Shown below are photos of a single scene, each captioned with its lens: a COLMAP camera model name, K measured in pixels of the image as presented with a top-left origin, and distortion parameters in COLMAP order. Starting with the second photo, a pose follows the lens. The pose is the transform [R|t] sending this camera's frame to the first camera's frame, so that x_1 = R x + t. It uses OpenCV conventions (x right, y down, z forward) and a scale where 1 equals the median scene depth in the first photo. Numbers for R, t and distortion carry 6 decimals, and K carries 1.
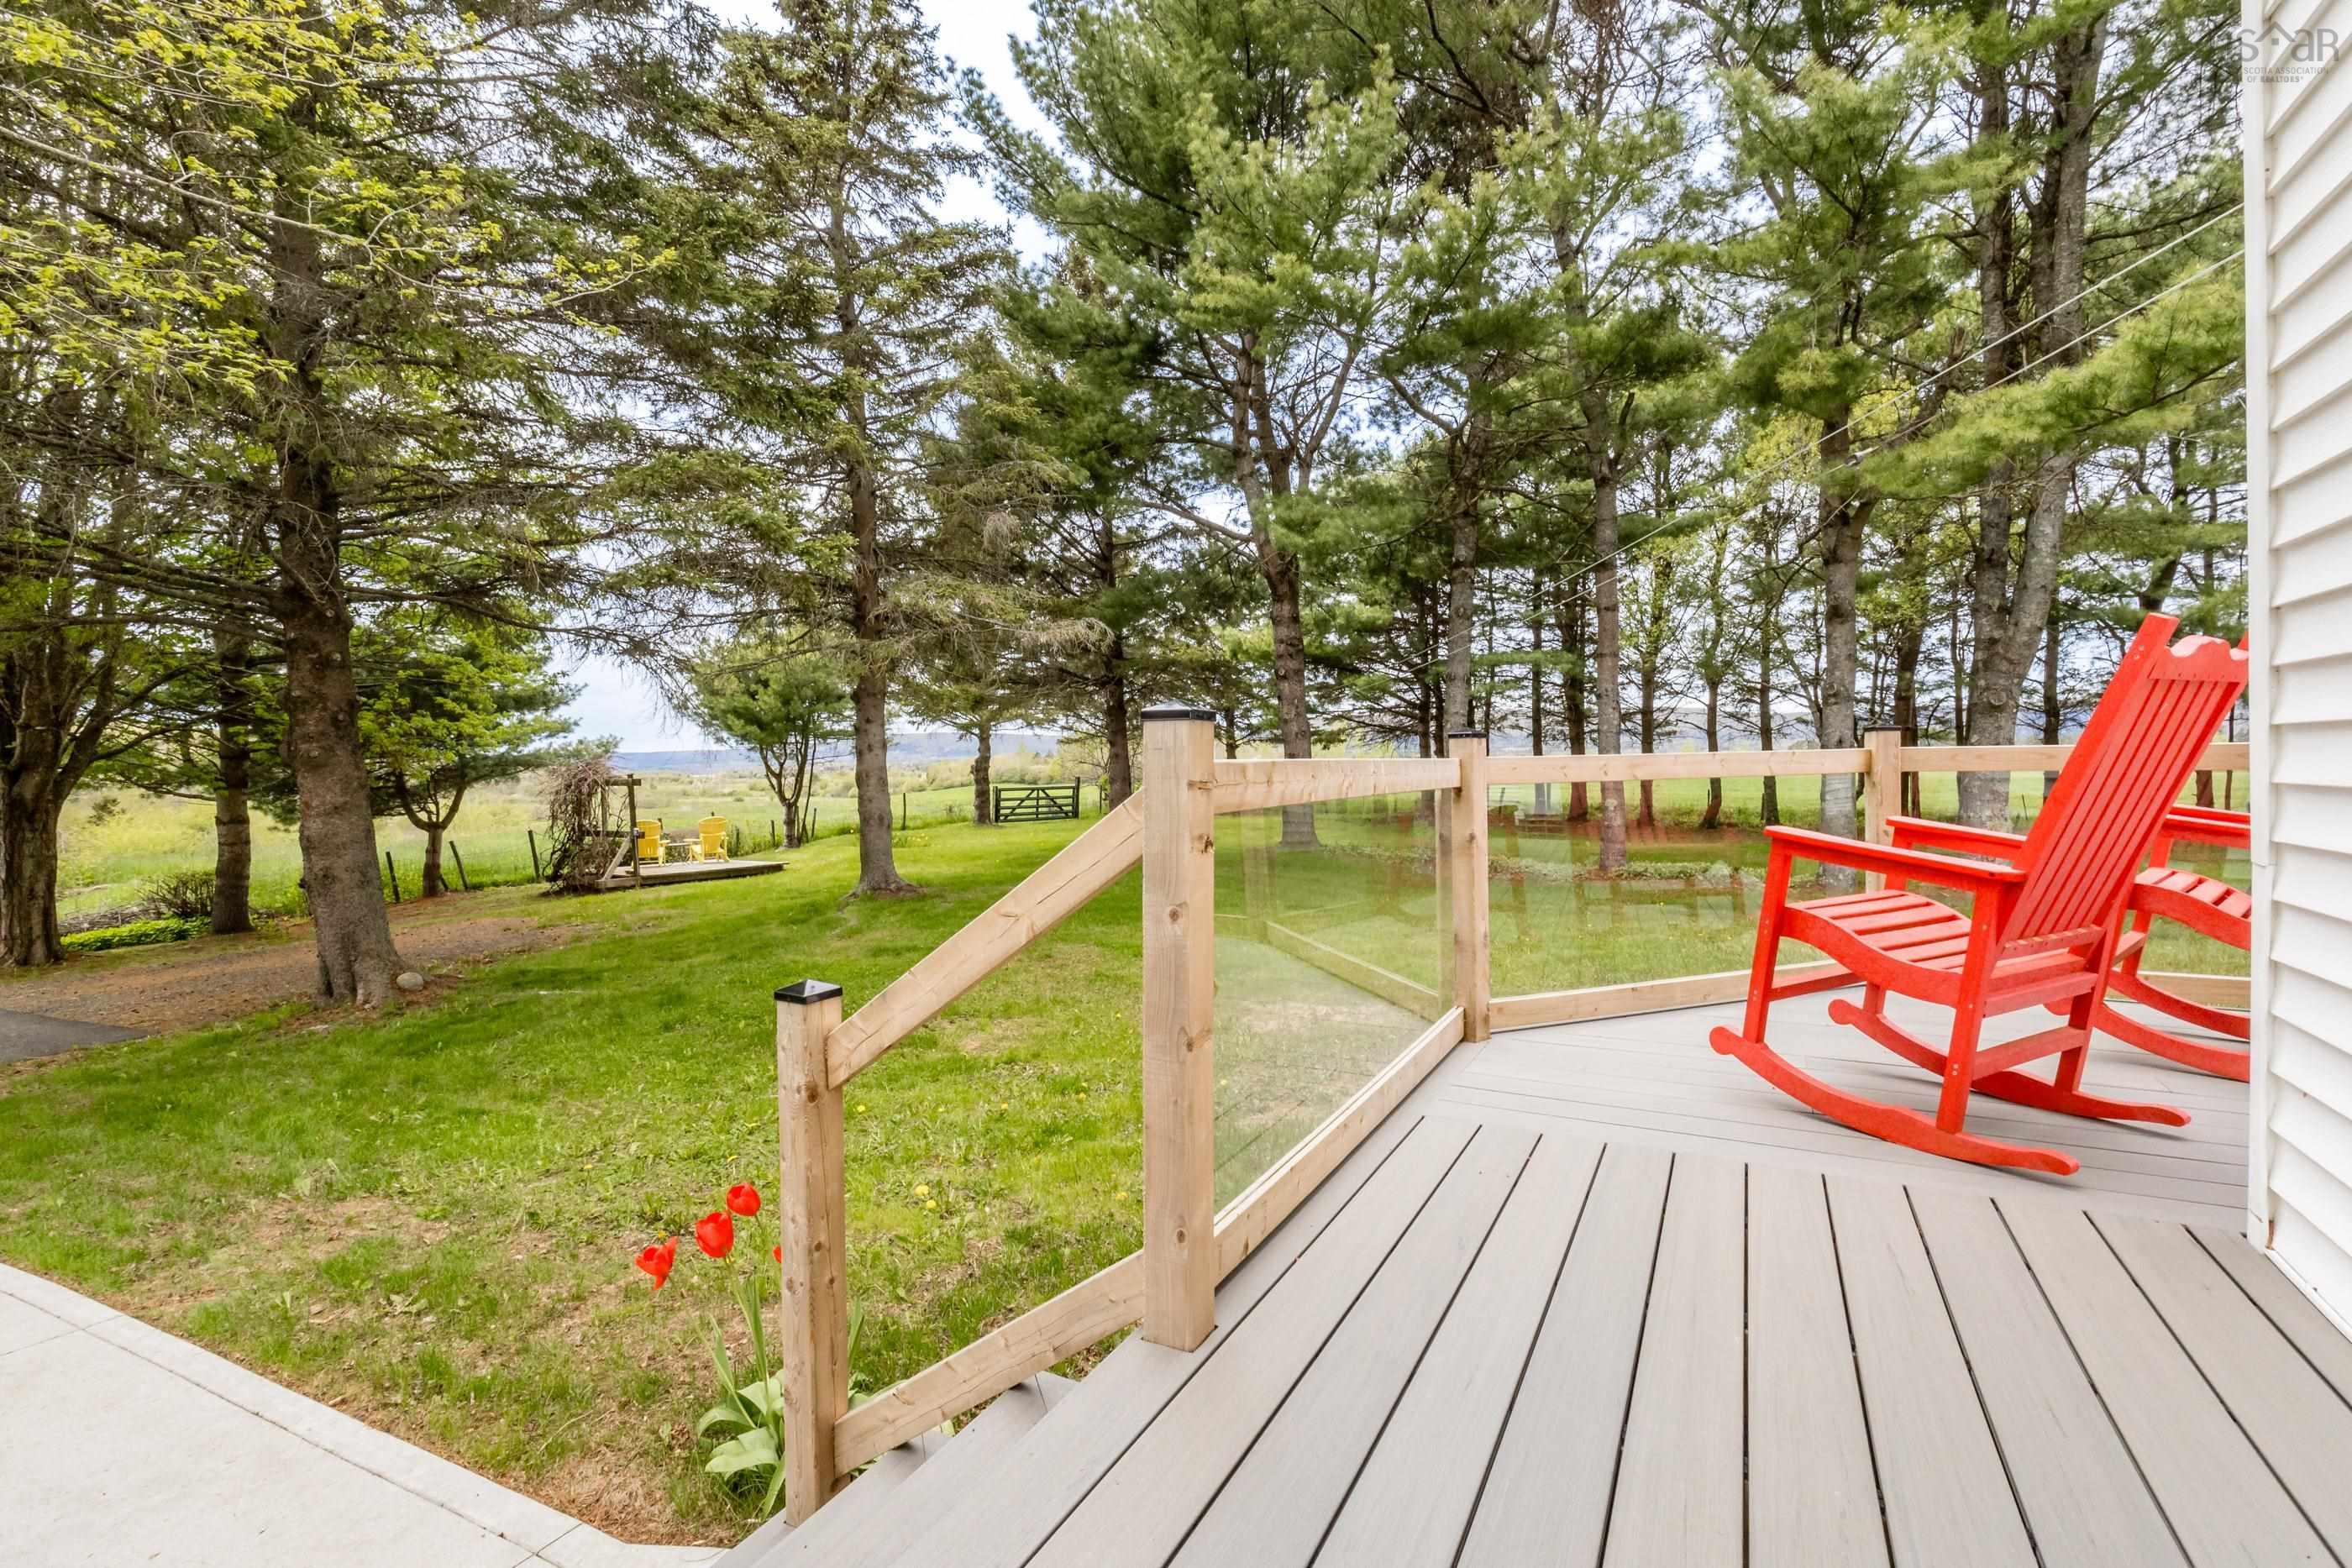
lens RADIAL K [[1123.9, 0, 1175.1], [0, 1123.9, 777.9], [0, 0, 1]] dist [0.011352, -0.000681]
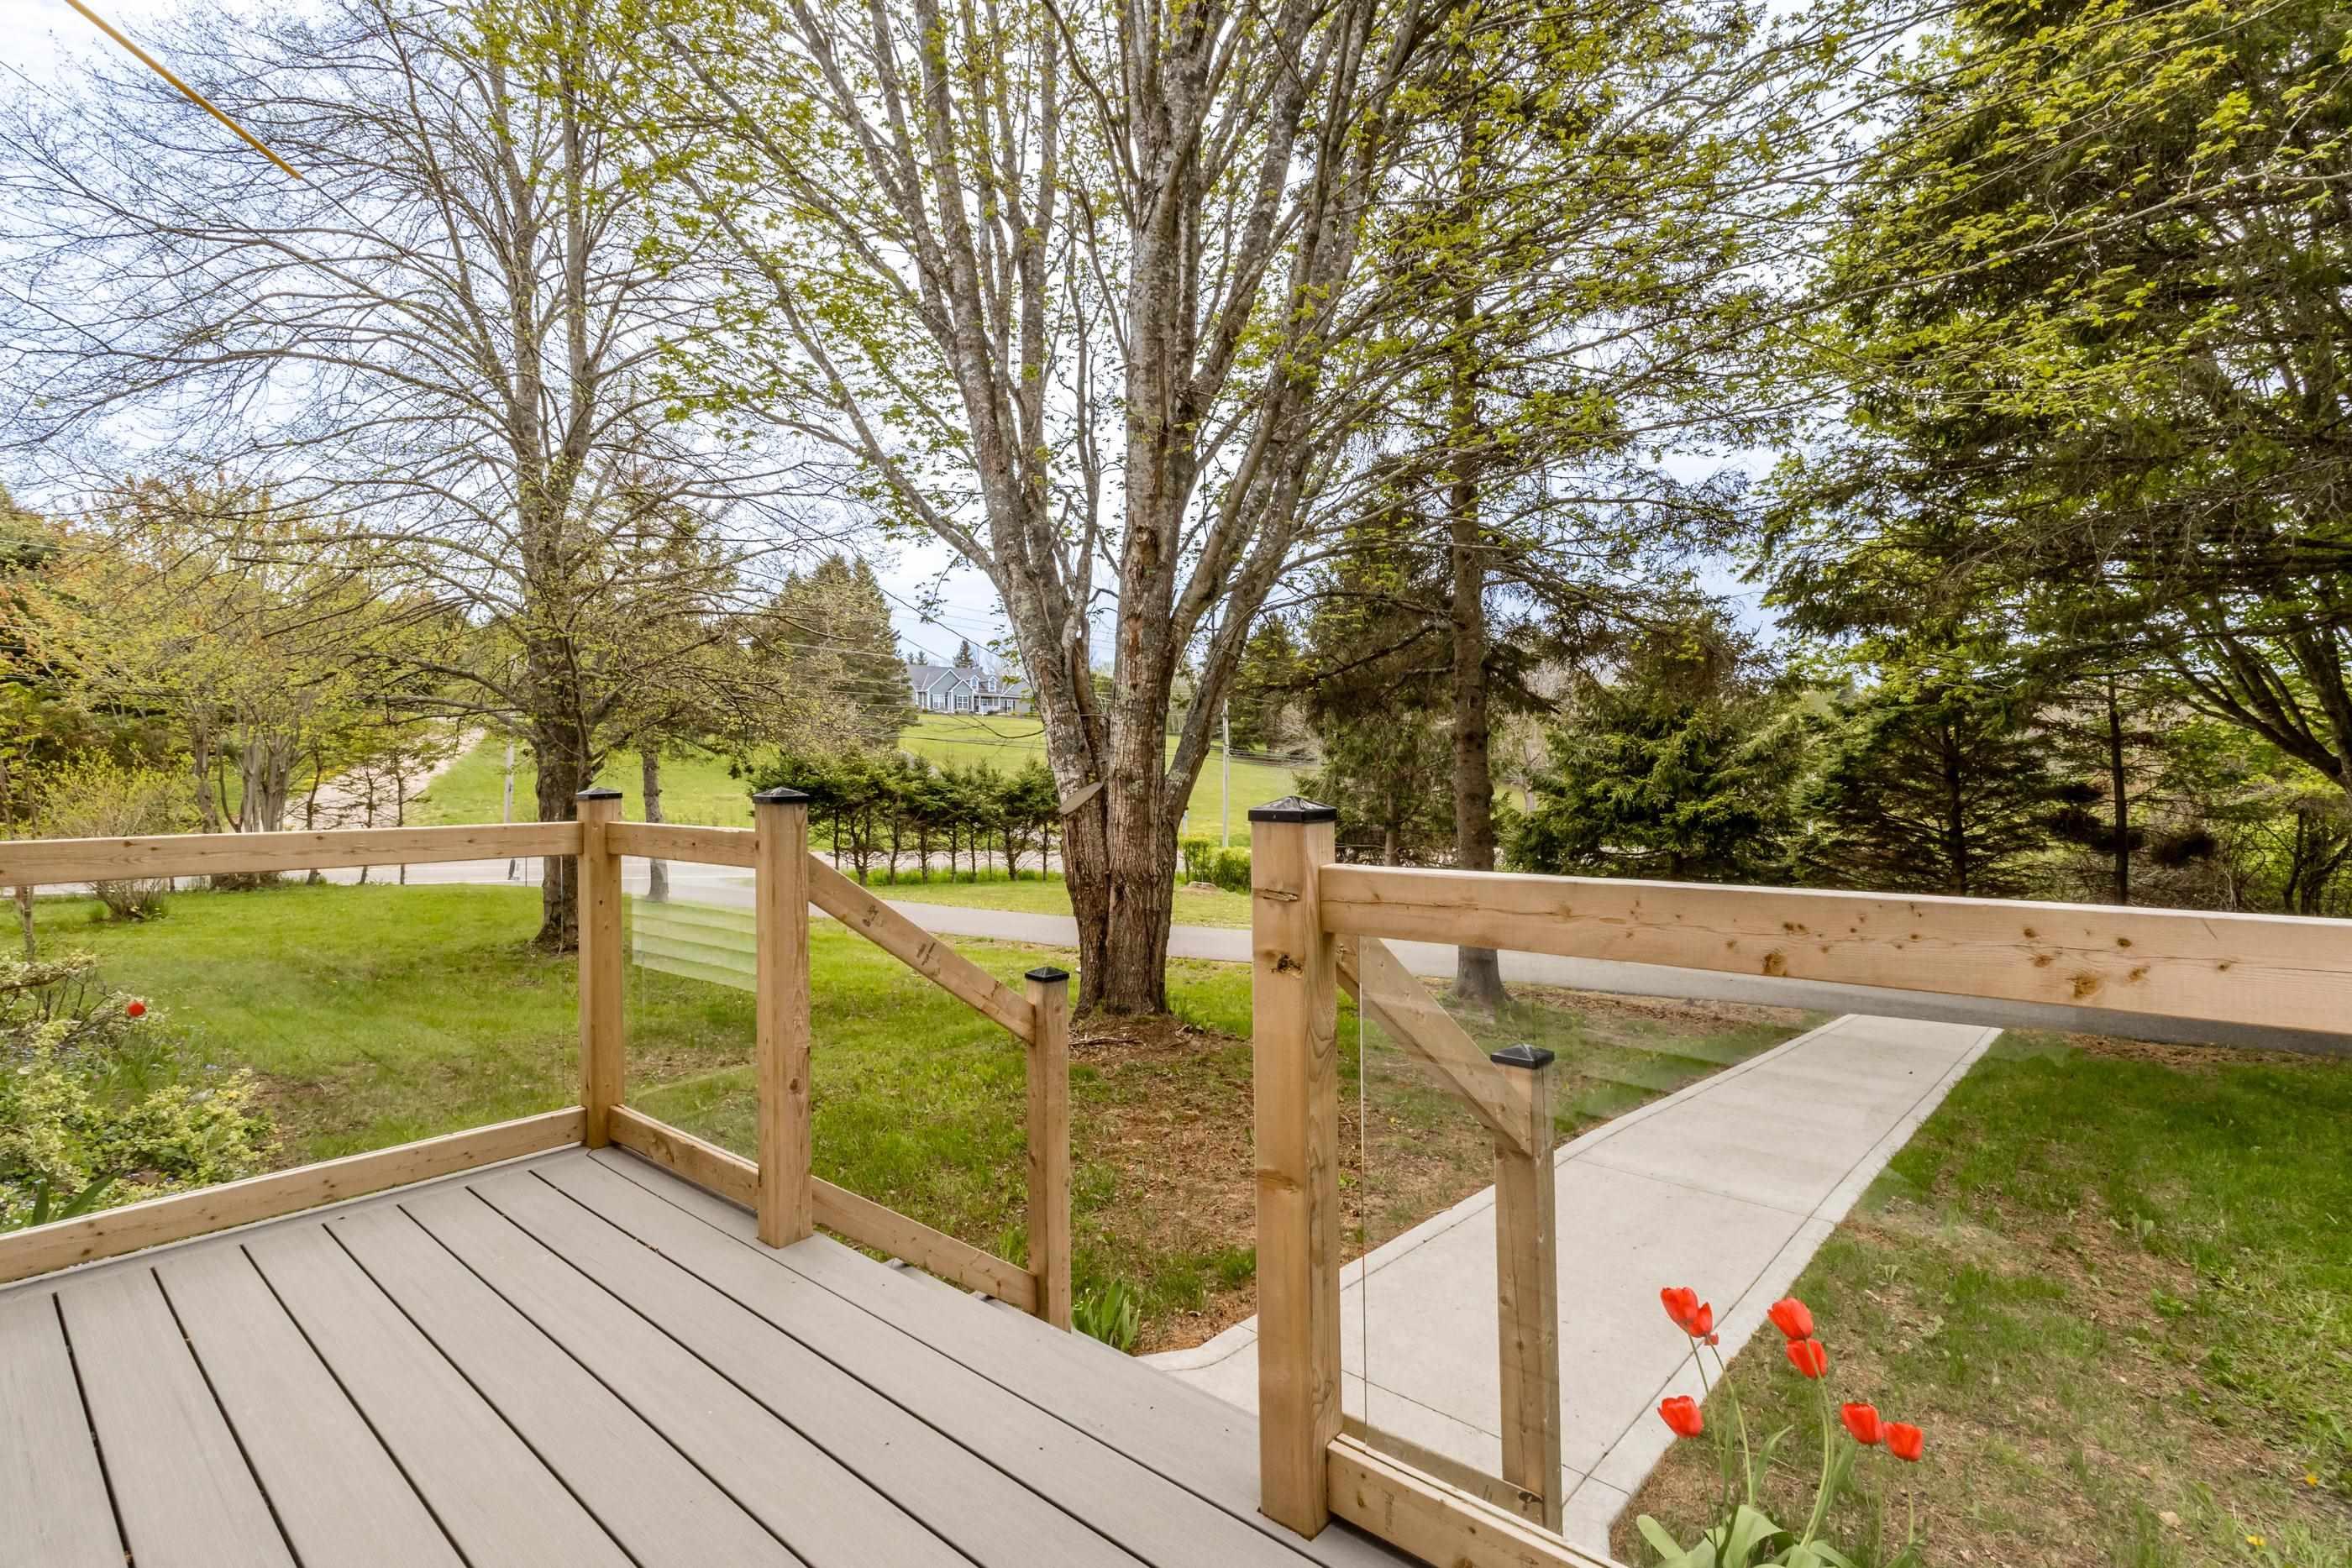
lens RADIAL K [[1123.9, 0, 1178.6], [0, 1123.9, 785.8], [0, 0, 1]] dist [0.011352, -0.000681]
pose [[-0.264175, 0.021560, -0.964234, 0.446505], [0.003768, 0.999766, 0.021322, -0.039022], [0.964467, 0.001999, -0.264194, 0.605046]]
